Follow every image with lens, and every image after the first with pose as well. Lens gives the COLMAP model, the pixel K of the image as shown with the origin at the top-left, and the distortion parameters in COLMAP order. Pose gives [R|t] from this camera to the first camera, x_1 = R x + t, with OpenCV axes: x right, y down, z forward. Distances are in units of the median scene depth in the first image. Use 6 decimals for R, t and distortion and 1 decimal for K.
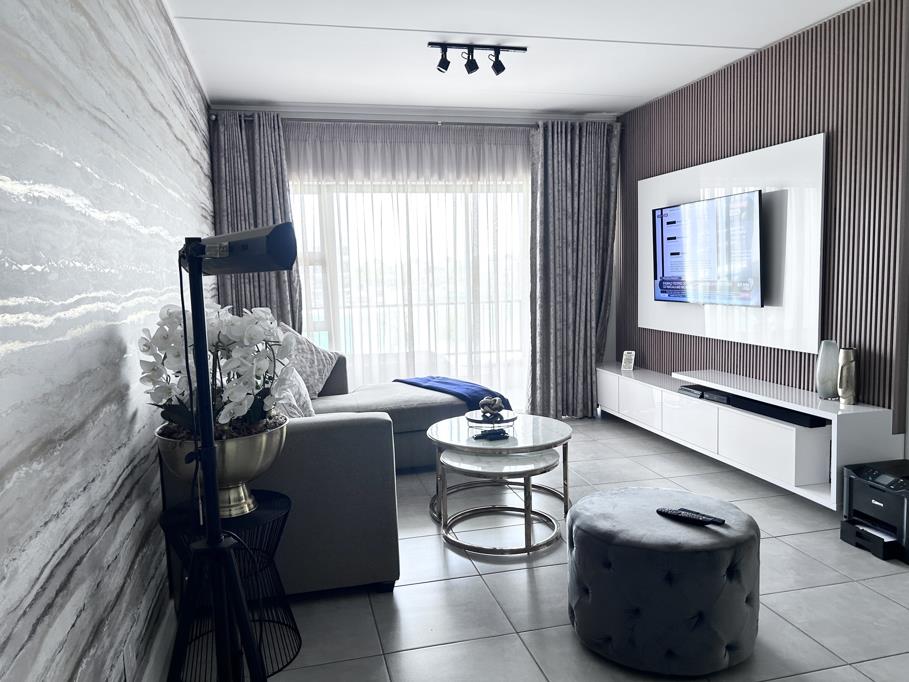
lens RADIAL K [[686.2, 0, 456.3], [0, 686.2, 347.2], [0, 0, 1]] dist [0.095830, -0.113495]
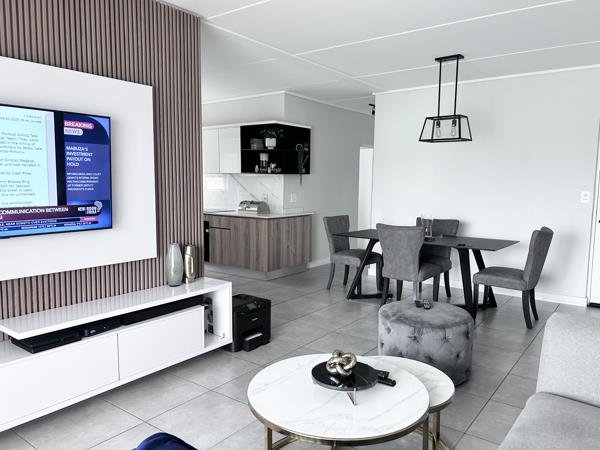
lens RADIAL K [[452.9, 0, 301.2], [0, 452.9, 229.1], [0, 0, 1]] dist [0.095830, -0.113495]
pose [[-0.631900, -0.061300, 0.772622, -0.281119], [0.094761, 0.983278, 0.155515, -0.135575], [-0.769236, 0.171484, -0.615524, 1.194681]]
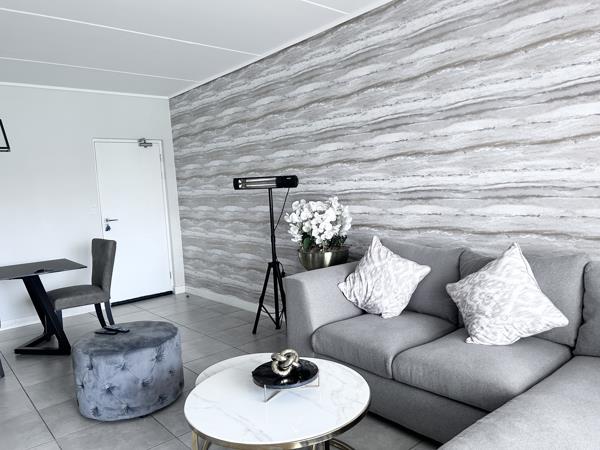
lens RADIAL K [[452.9, 0, 301.2], [0, 452.9, 229.1], [0, 0, 1]] dist [0.095830, -0.113495]
pose [[-0.895181, 0.119975, -0.429252, 0.214566], [0.033485, 0.978471, 0.203650, -0.152280], [0.444444, 0.167930, -0.879926, 1.294309]]
